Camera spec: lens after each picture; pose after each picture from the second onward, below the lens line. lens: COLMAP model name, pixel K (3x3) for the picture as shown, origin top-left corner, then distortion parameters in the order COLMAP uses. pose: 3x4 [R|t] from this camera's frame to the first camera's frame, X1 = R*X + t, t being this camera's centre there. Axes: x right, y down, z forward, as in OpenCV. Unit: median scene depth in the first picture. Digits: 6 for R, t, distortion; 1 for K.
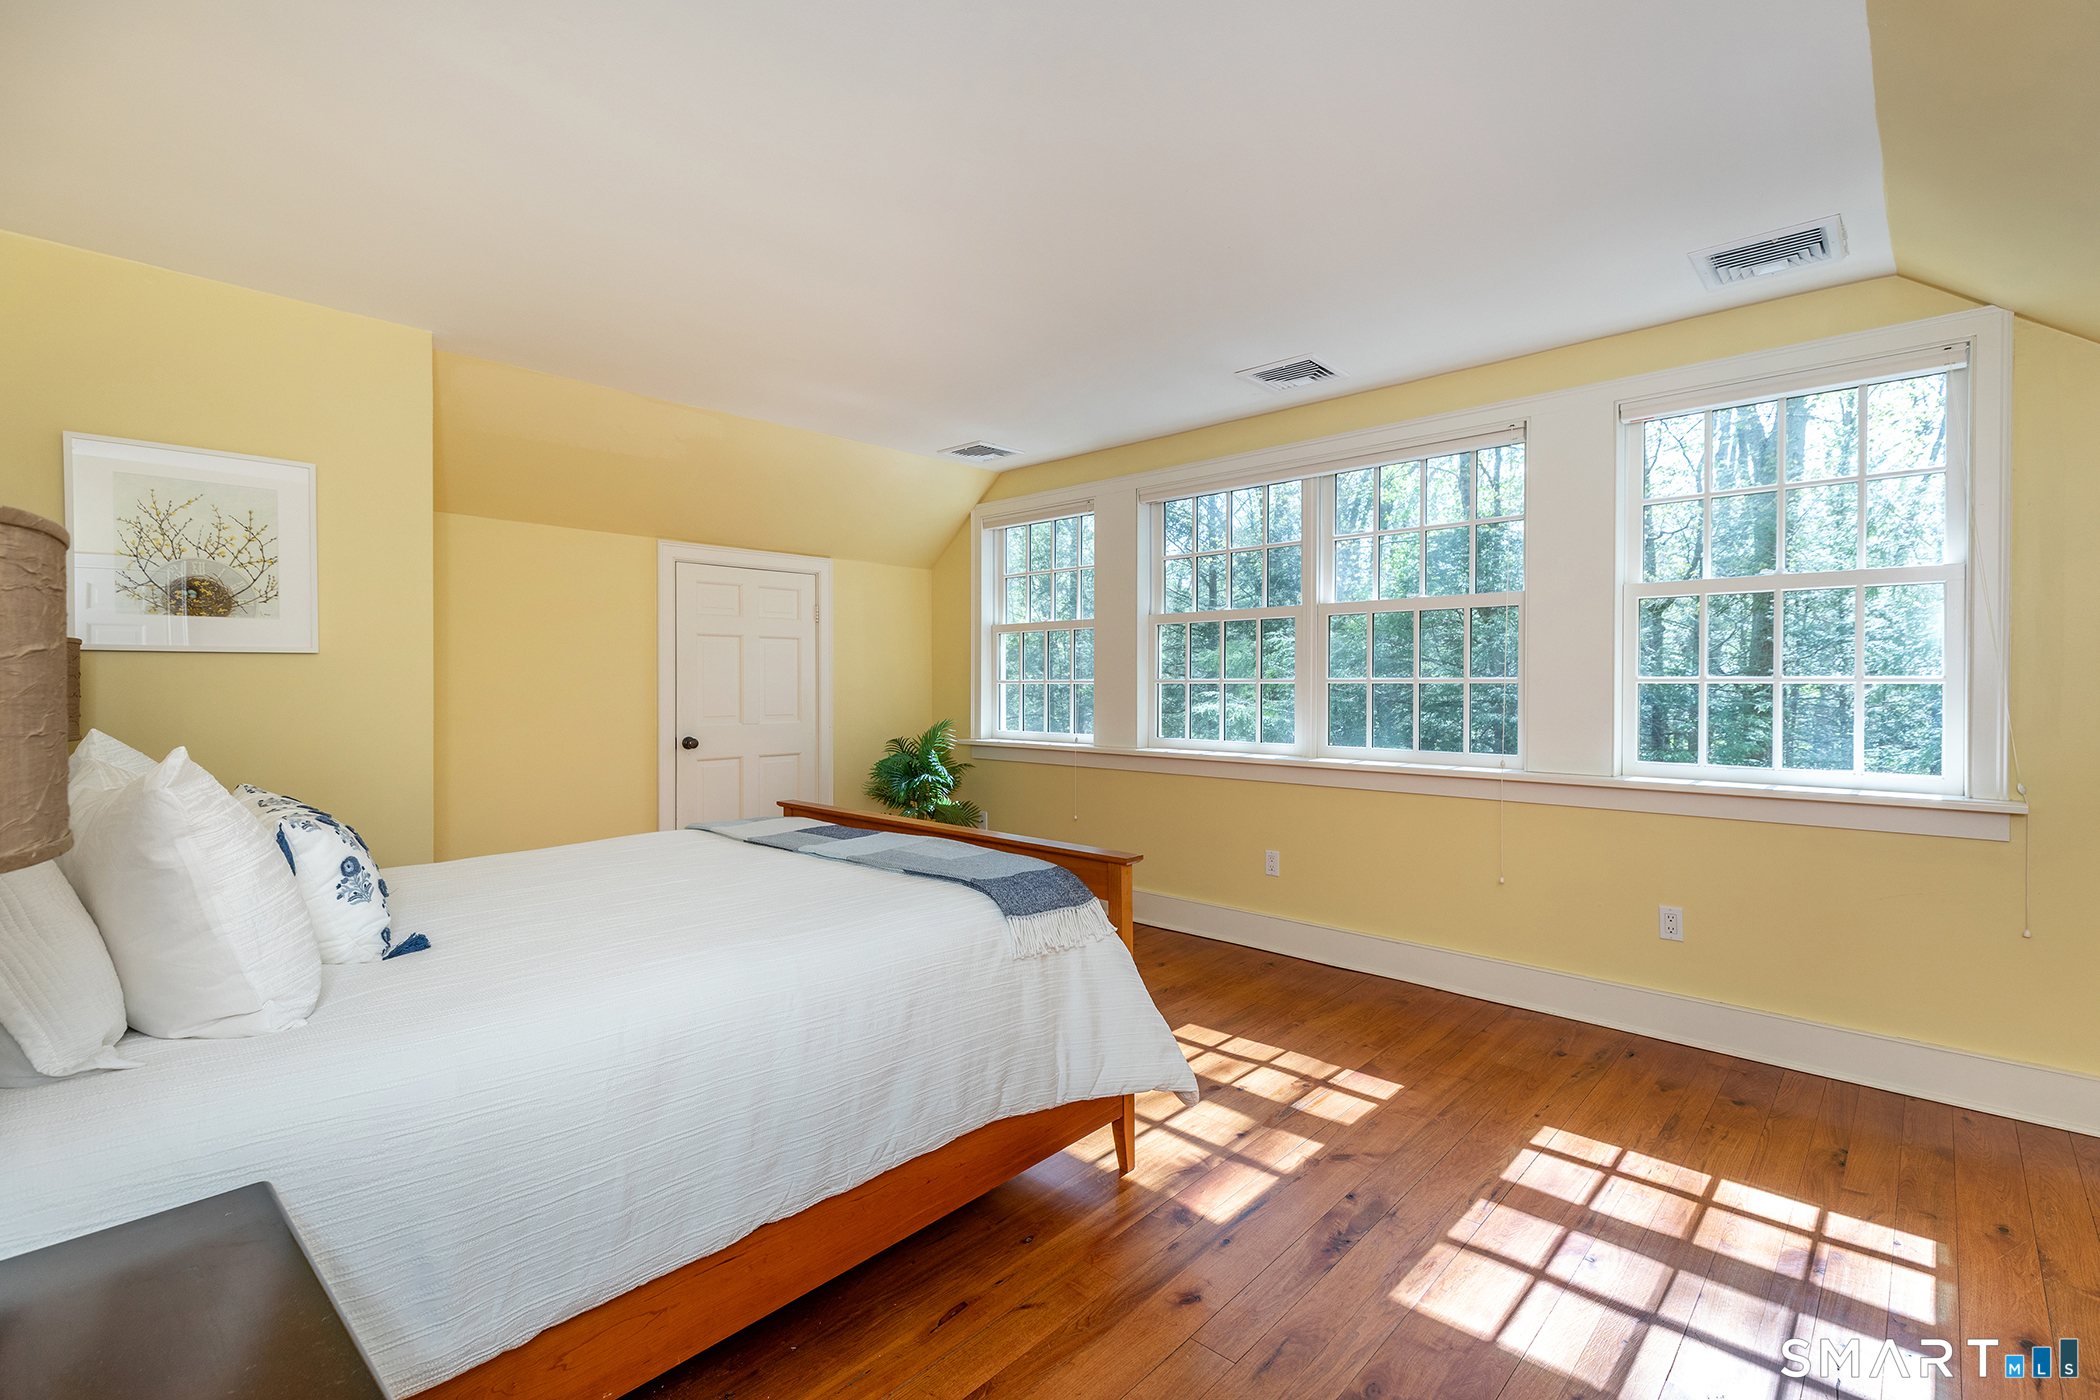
lens RADIAL K [[955.6, 0, 1071.3], [0, 955.6, 701.2], [0, 0, 1]] dist [0.002308, 0.000146]
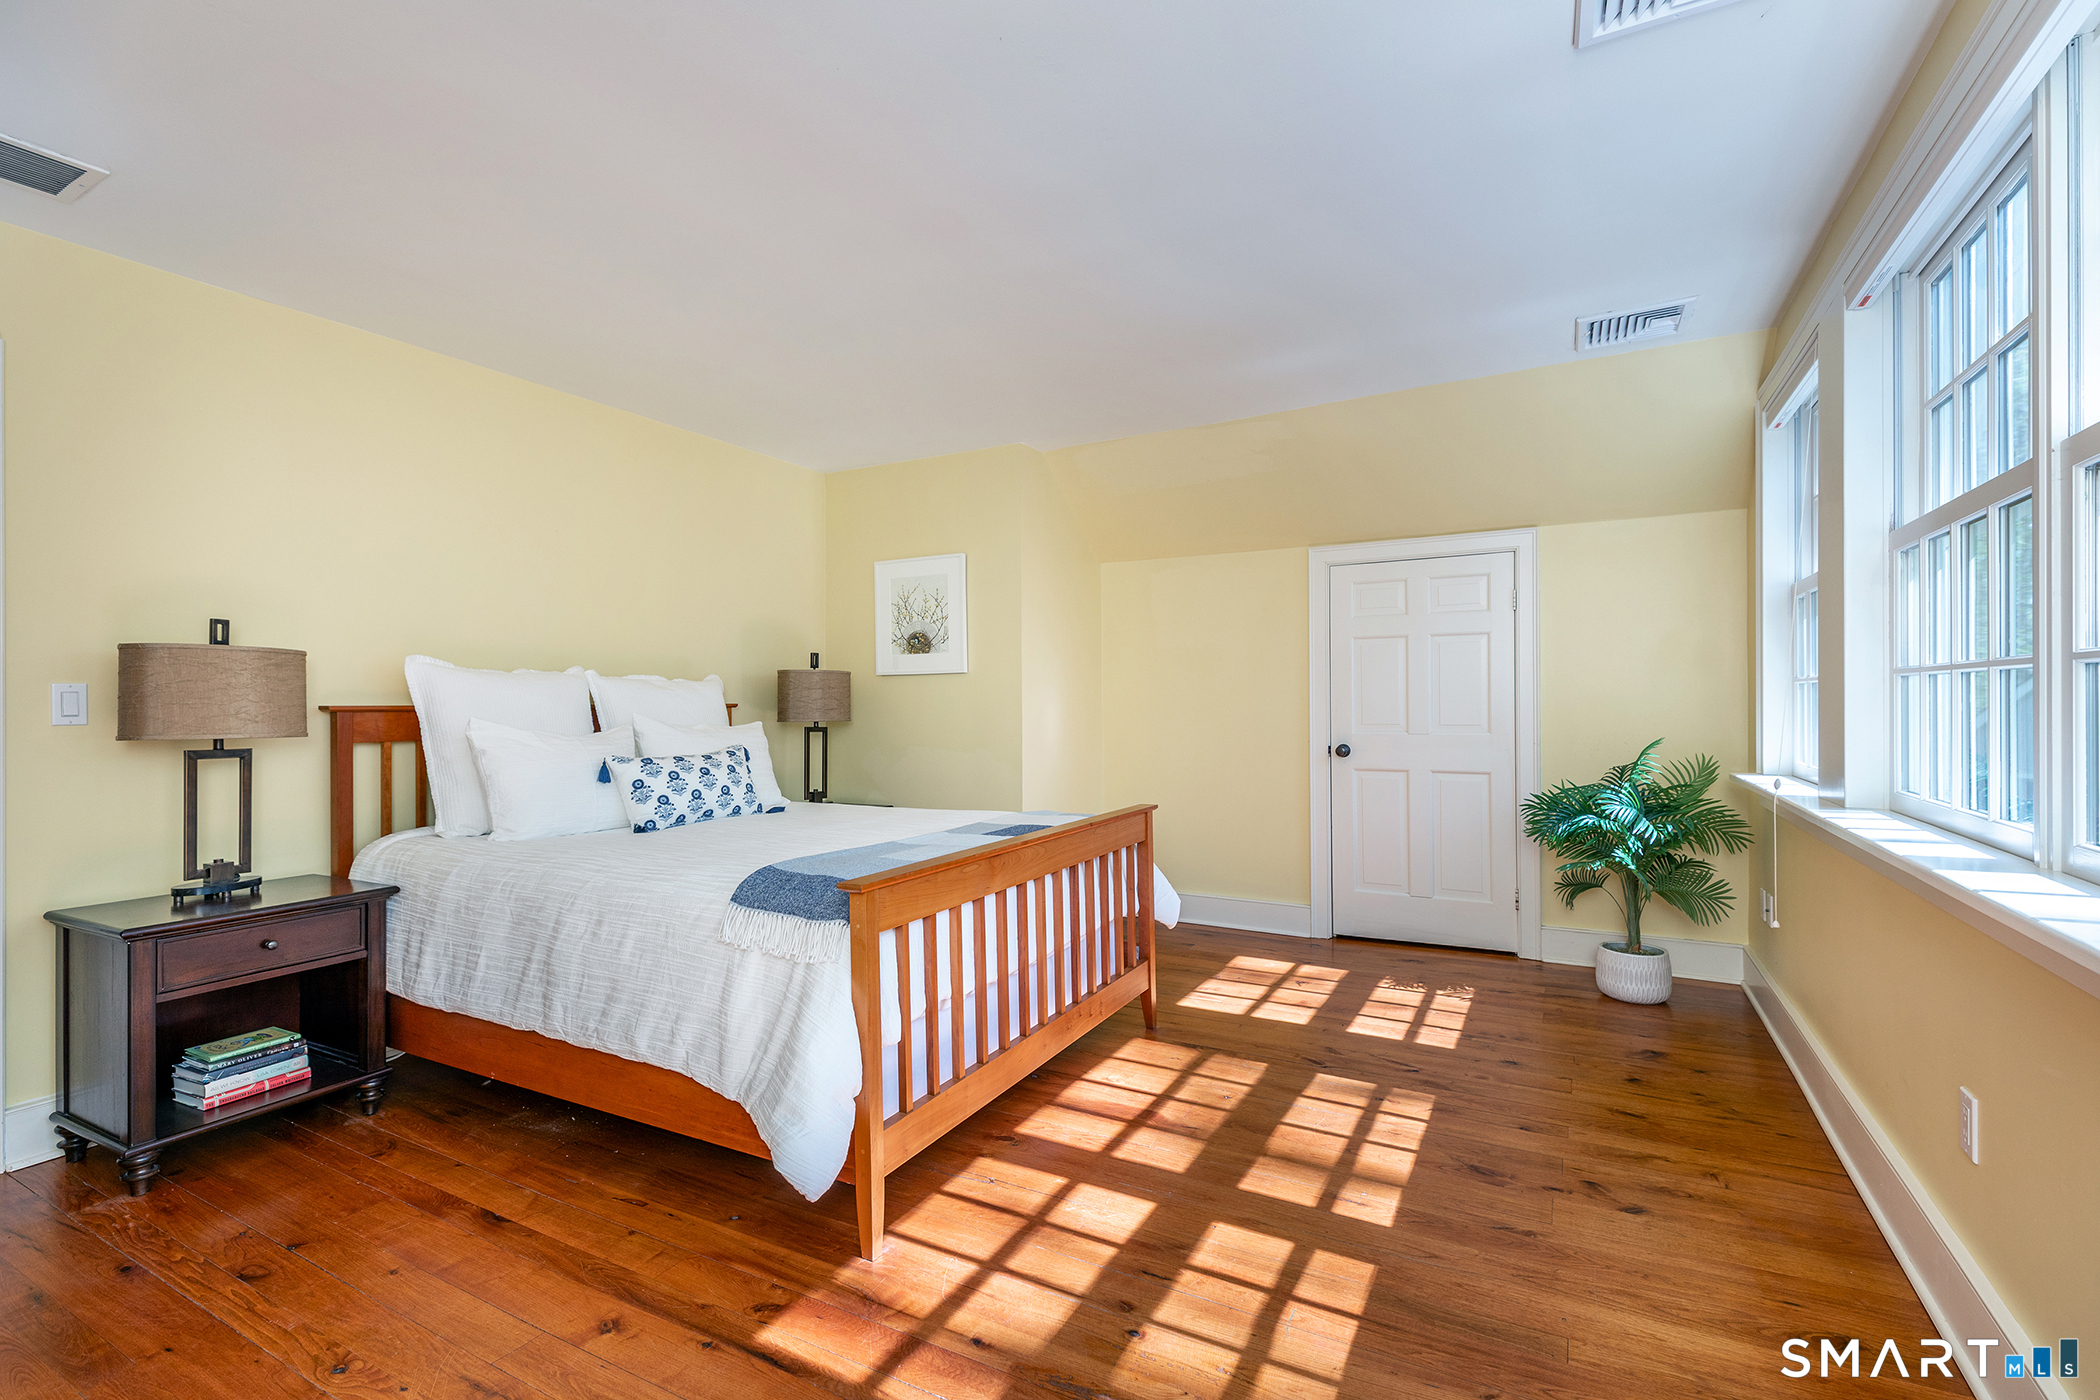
lens RADIAL K [[955.6, 0, 1063.2], [0, 955.6, 696.8], [0, 0, 1]] dist [0.002308, 0.000146]
pose [[0.220308, -0.002598, -0.975427, 0.800782], [-0.010470, 0.999933, -0.005028, -0.005175], [0.975374, 0.011320, 0.220266, 0.840090]]
